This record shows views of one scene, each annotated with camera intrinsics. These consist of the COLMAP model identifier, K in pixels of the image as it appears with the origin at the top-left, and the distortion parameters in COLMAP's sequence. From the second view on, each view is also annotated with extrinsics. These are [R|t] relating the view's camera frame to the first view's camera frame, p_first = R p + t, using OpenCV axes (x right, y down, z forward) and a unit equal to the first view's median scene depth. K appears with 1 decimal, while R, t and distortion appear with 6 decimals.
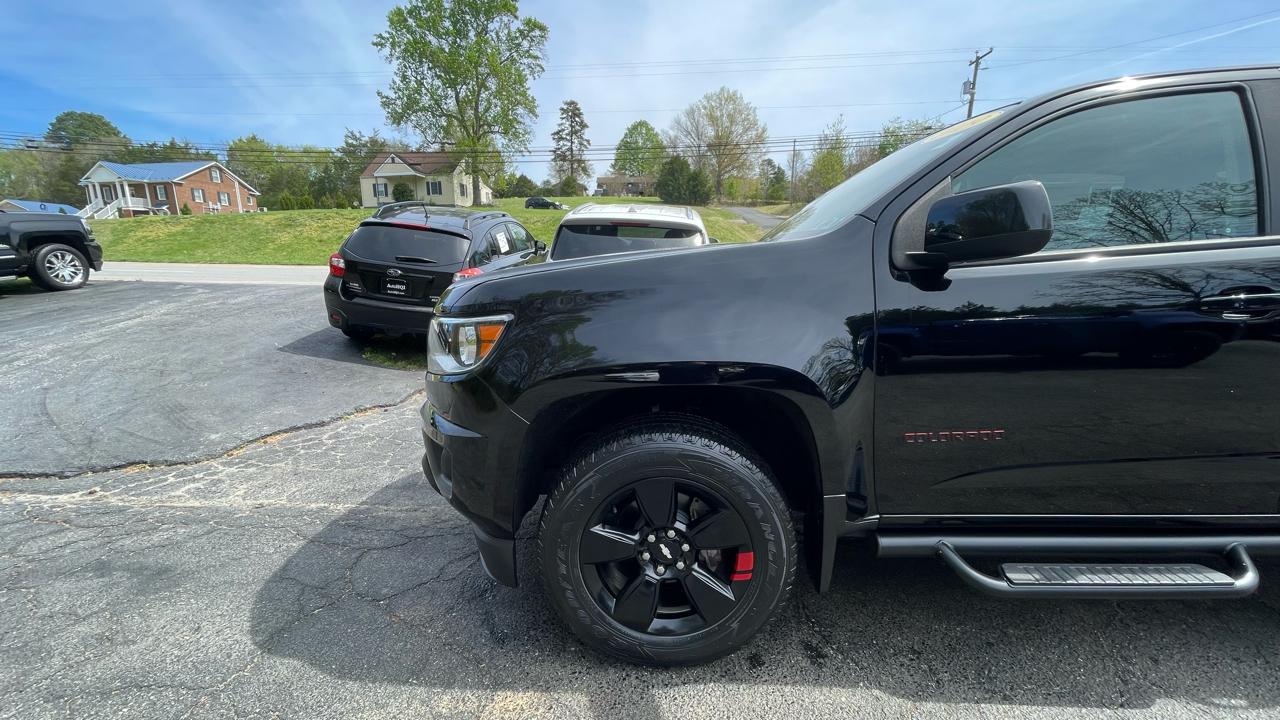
lens RADIAL K [[516.4, 0, 633.9], [0, 516.4, 361.0], [0, 0, 1]] dist [-0.002858, 0.000360]
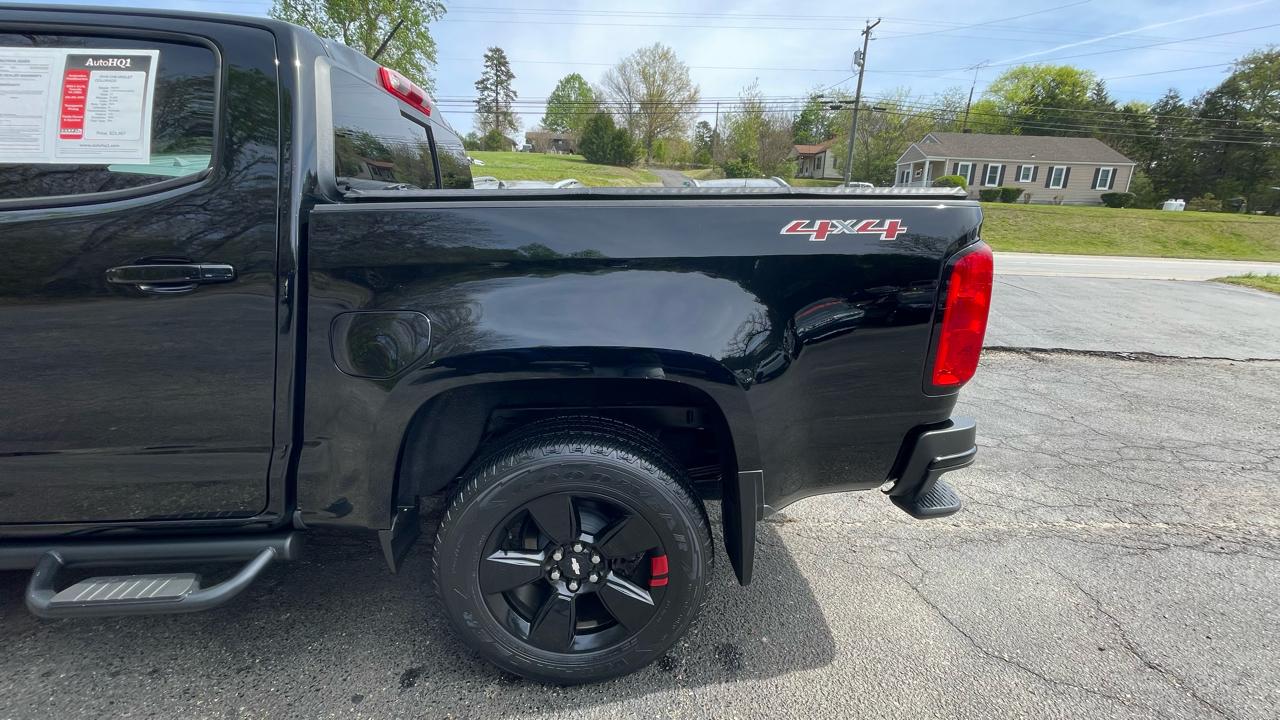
lens RADIAL K [[516.4, 0, 638.2], [0, 516.4, 359.1], [0, 0, 1]] dist [-0.002858, 0.000360]
pose [[0.994310, 0.000056, 0.106524, 0.069591], [-0.007176, 0.997763, 0.066458, -0.001811], [-0.106282, -0.066845, 0.992087, 0.000062]]
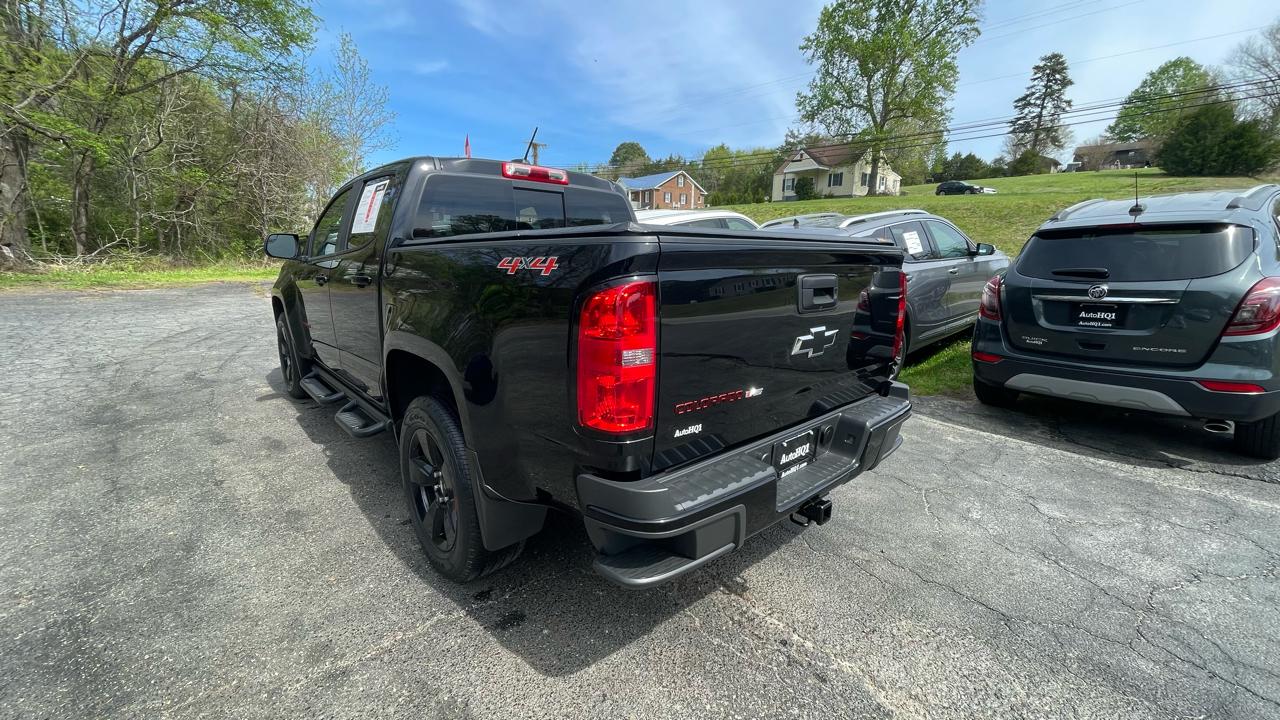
lens RADIAL K [[516.4, 0, 639.3], [0, 516.4, 358.8], [0, 0, 1]] dist [-0.002858, 0.000360]
pose [[0.705046, 0.167069, -0.689201, 0.107426], [-0.155639, 0.984613, 0.079461, -0.004613], [0.691871, 0.051243, 0.720200, 0.008076]]
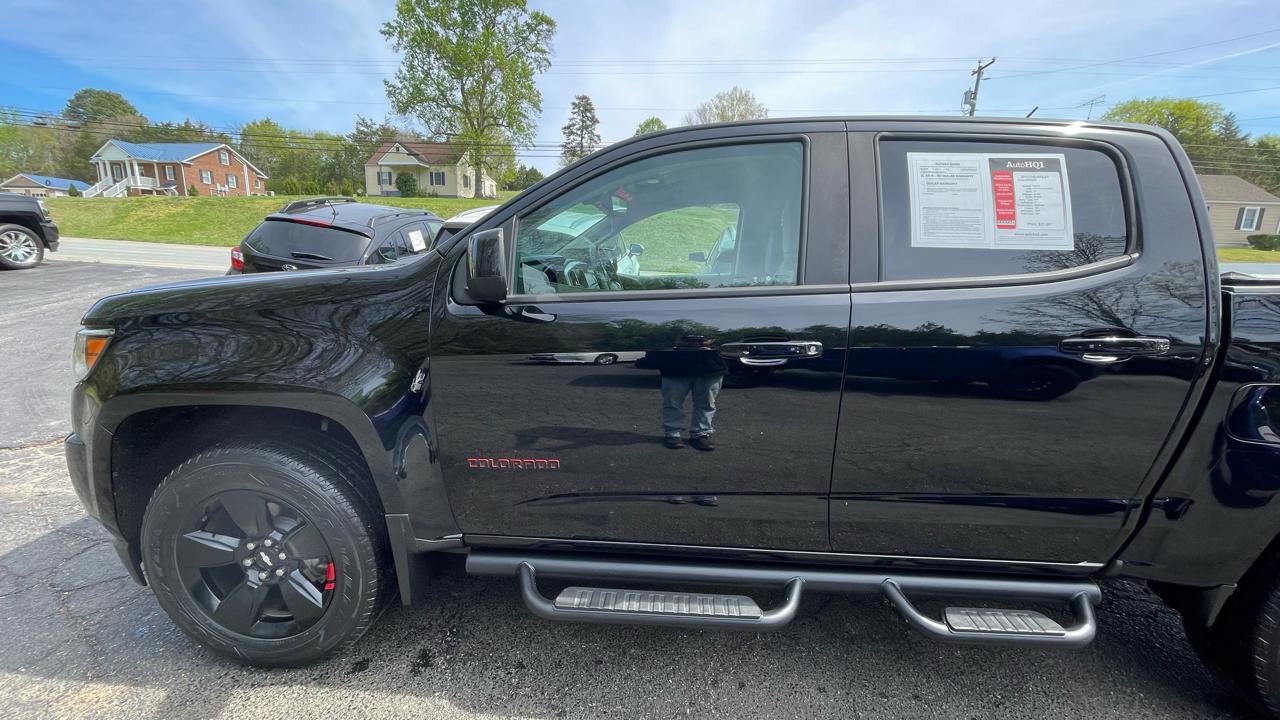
lens RADIAL K [[516.4, 0, 635.8], [0, 516.4, 360.5], [0, 0, 1]] dist [-0.002858, 0.000360]
pose [[0.999071, 0.041375, -0.012069, 0.025567], [-0.041313, 0.999132, 0.005308, -0.002313], [0.012278, -0.004804, 0.999913, -0.001342]]
